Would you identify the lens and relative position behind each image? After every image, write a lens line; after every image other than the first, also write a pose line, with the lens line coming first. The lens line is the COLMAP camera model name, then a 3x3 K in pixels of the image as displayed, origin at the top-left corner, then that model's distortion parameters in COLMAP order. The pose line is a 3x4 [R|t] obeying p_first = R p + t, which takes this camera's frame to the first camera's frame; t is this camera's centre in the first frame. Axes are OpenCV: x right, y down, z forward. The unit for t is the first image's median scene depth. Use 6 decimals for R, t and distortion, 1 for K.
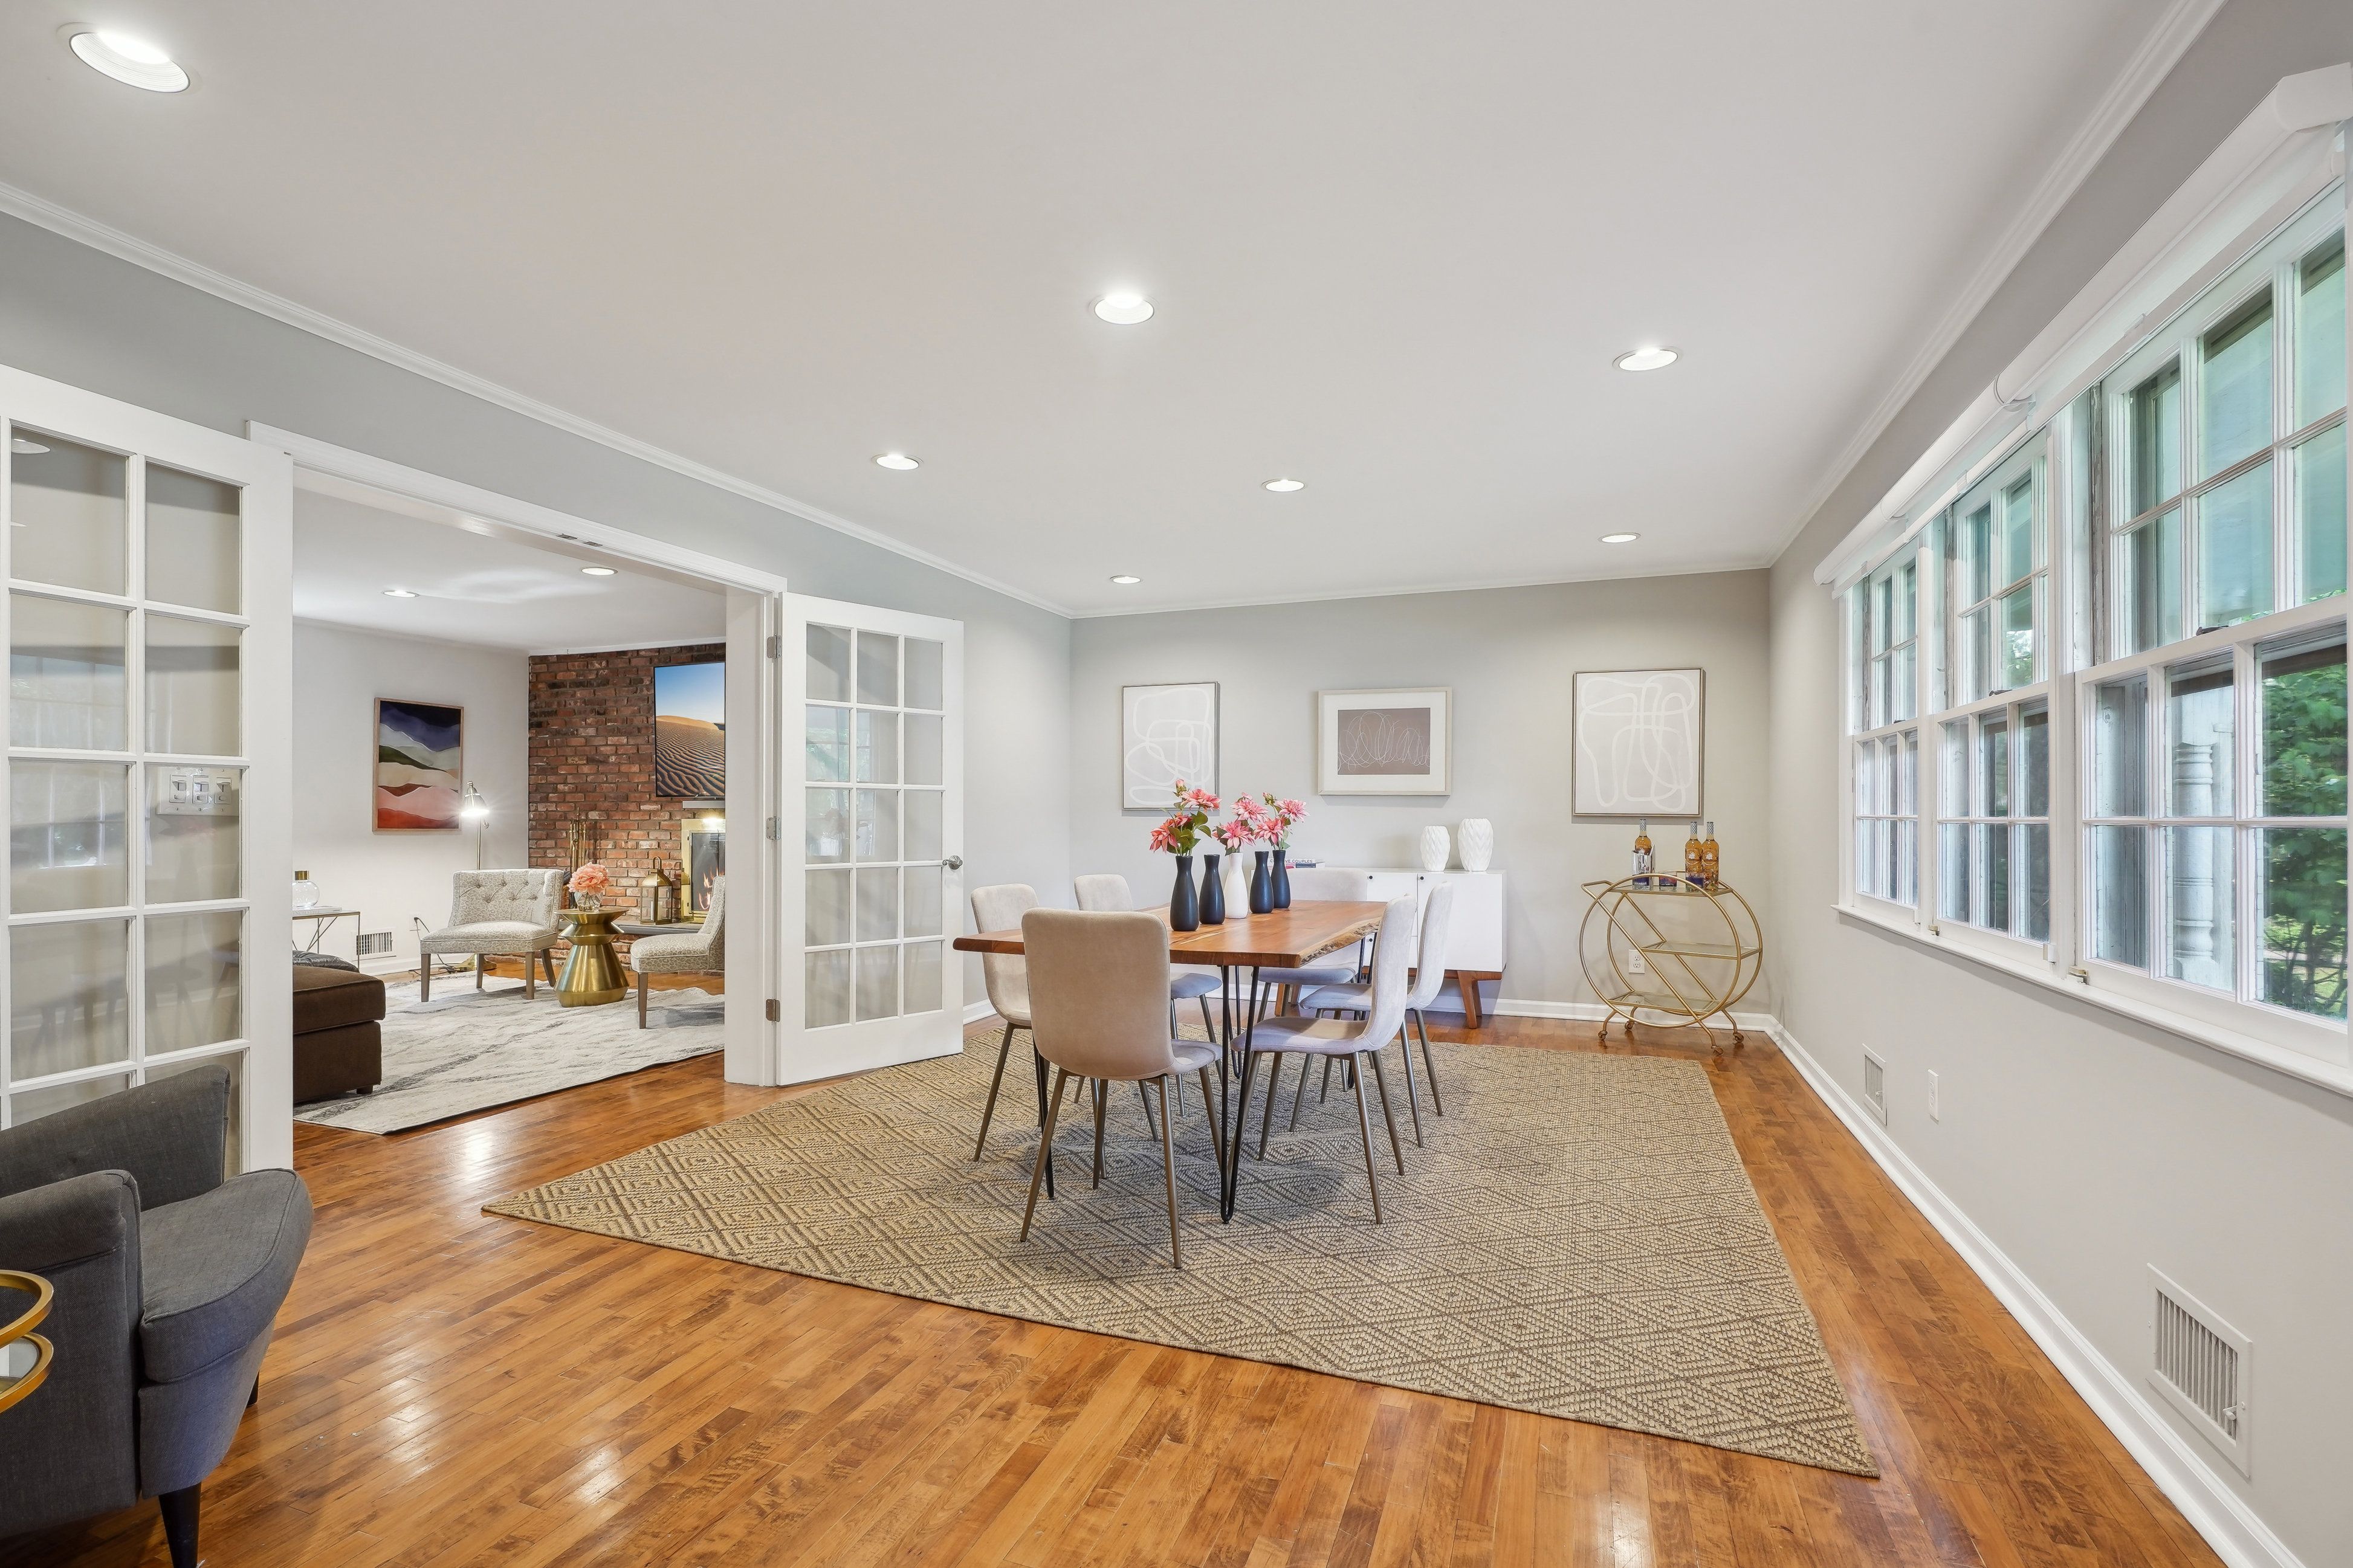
lens RADIAL K [[1064.2, 0, 1153.7], [0, 1064.2, 815.6], [0, 0, 1]] dist [-0.014118, 0.000697]
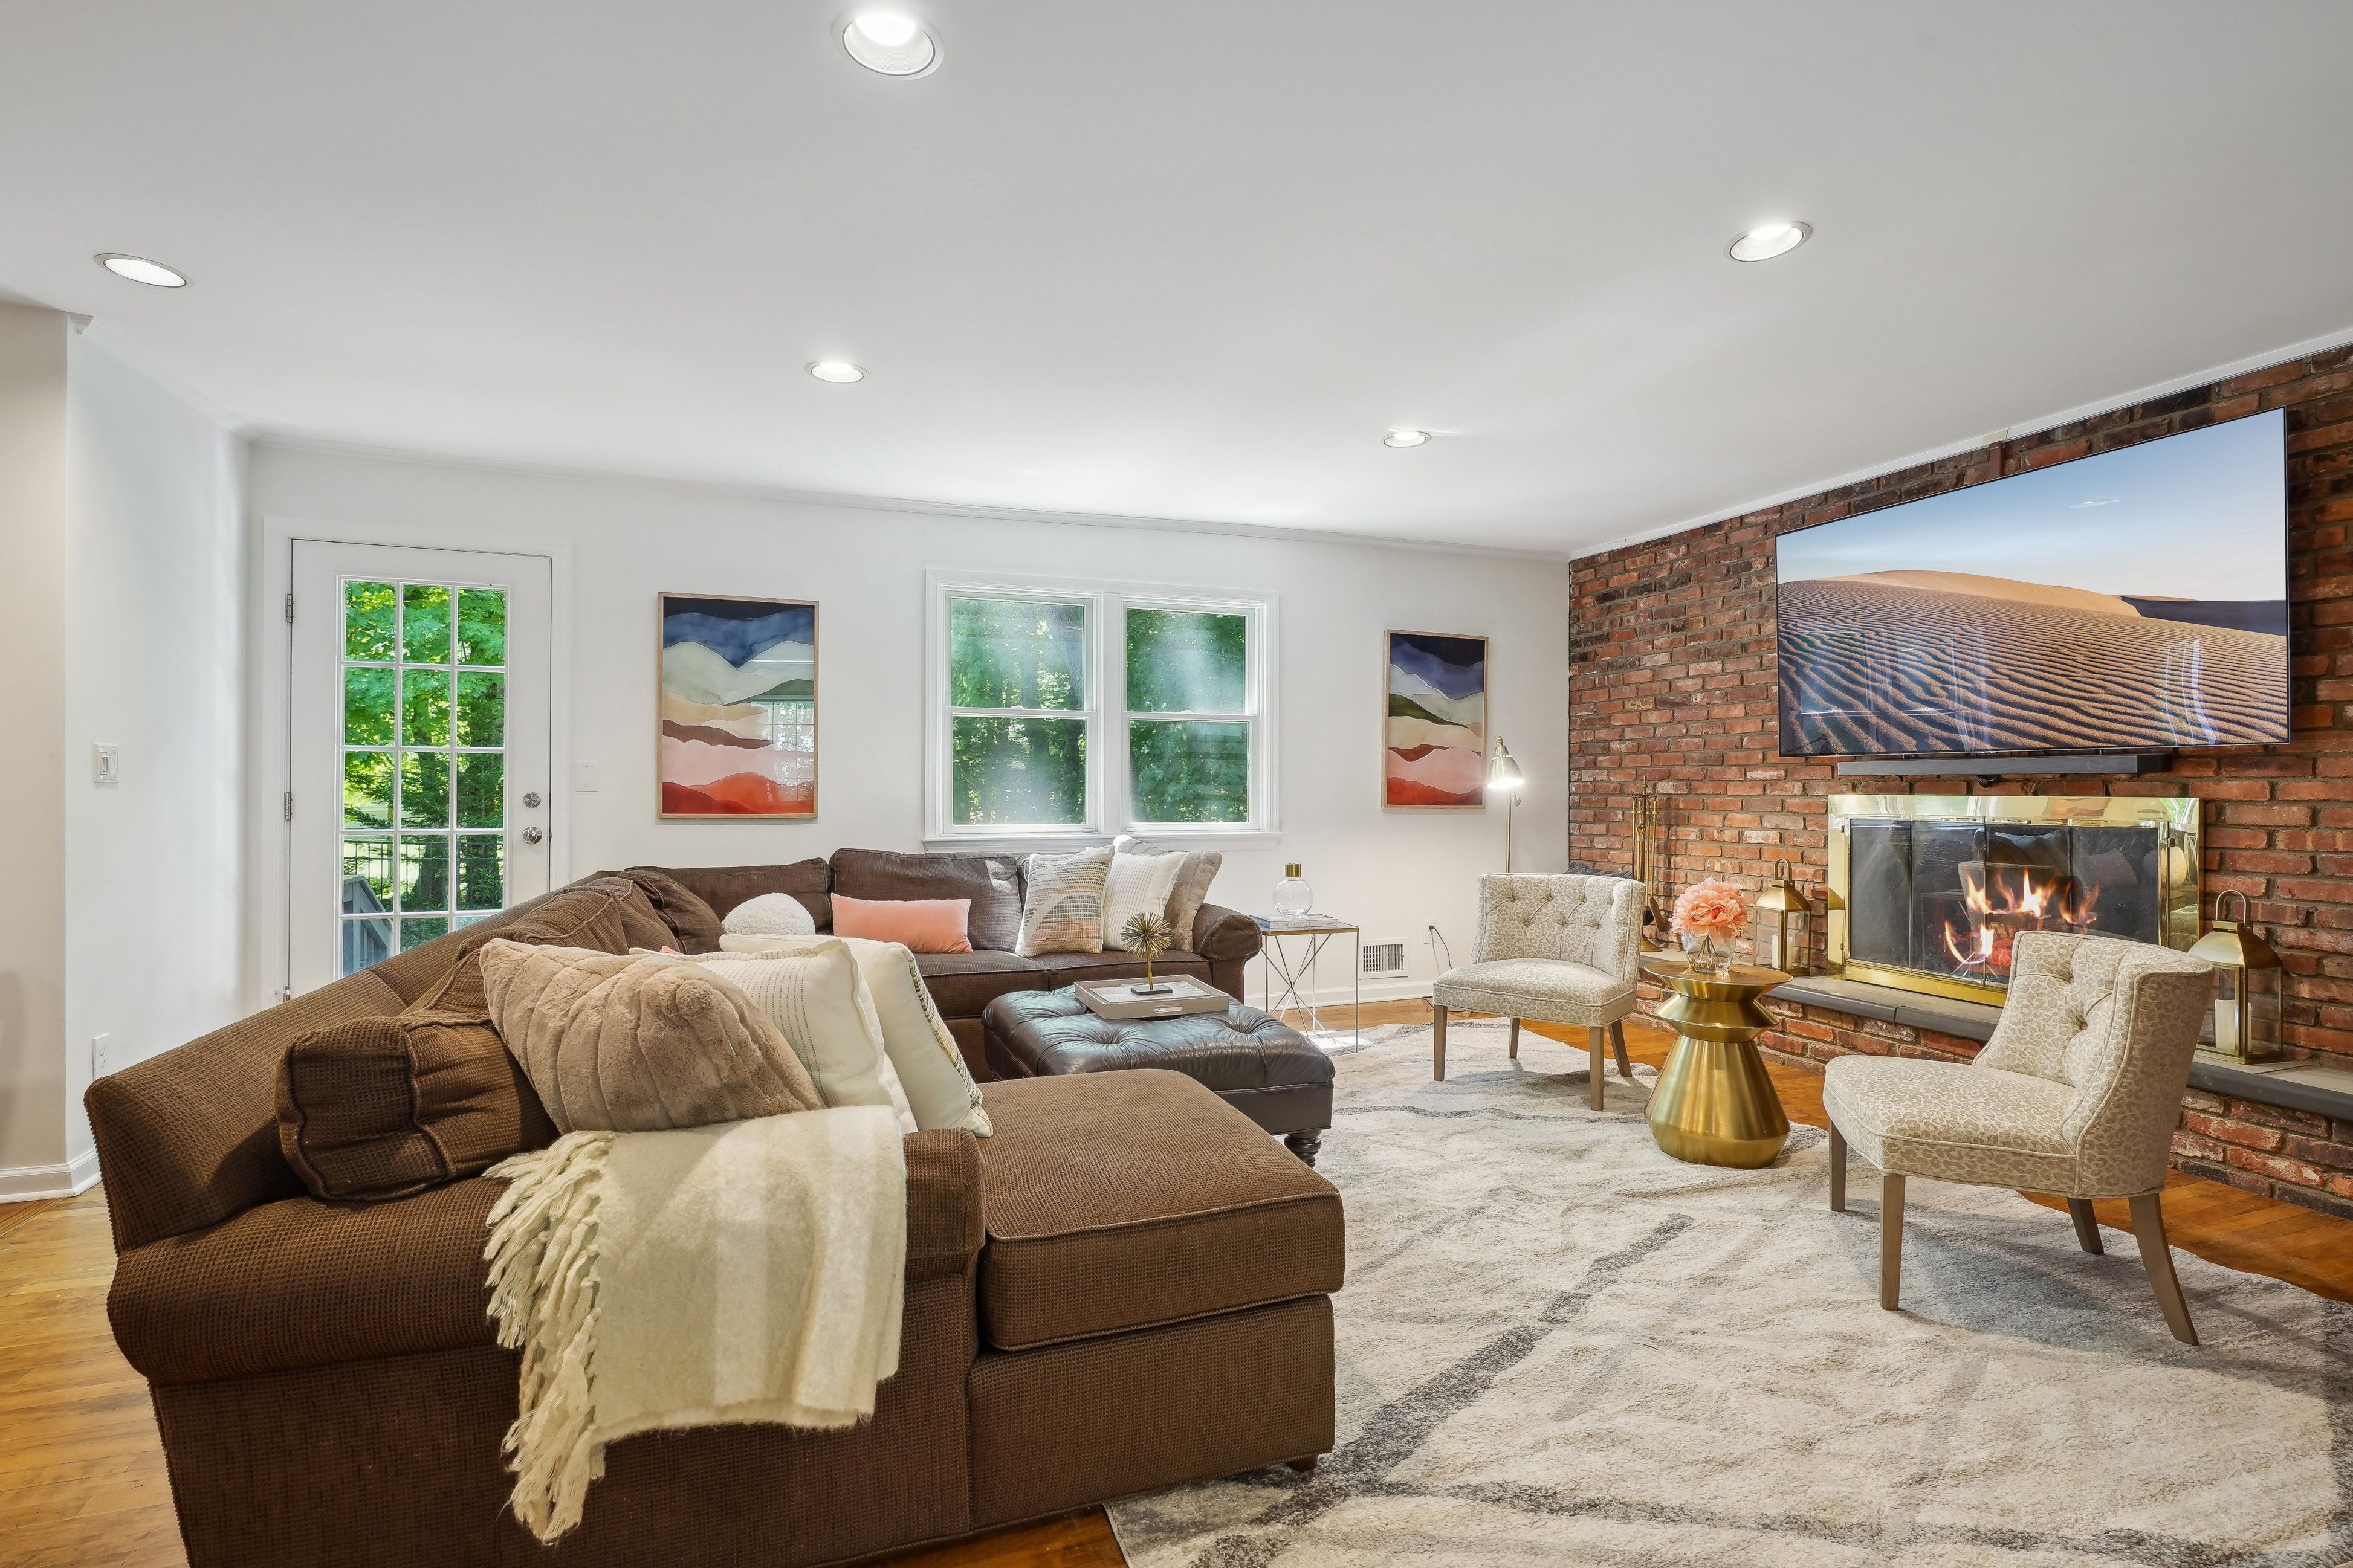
lens RADIAL K [[1064.2, 0, 1174.5], [0, 1064.2, 786.0], [0, 0, 1]] dist [-0.014118, 0.000697]
pose [[0.656323, 0.000880, -0.754479, -0.251718], [-0.001991, 0.999998, -0.000565, -0.000291], [0.754477, 0.001873, 0.656323, 0.371045]]
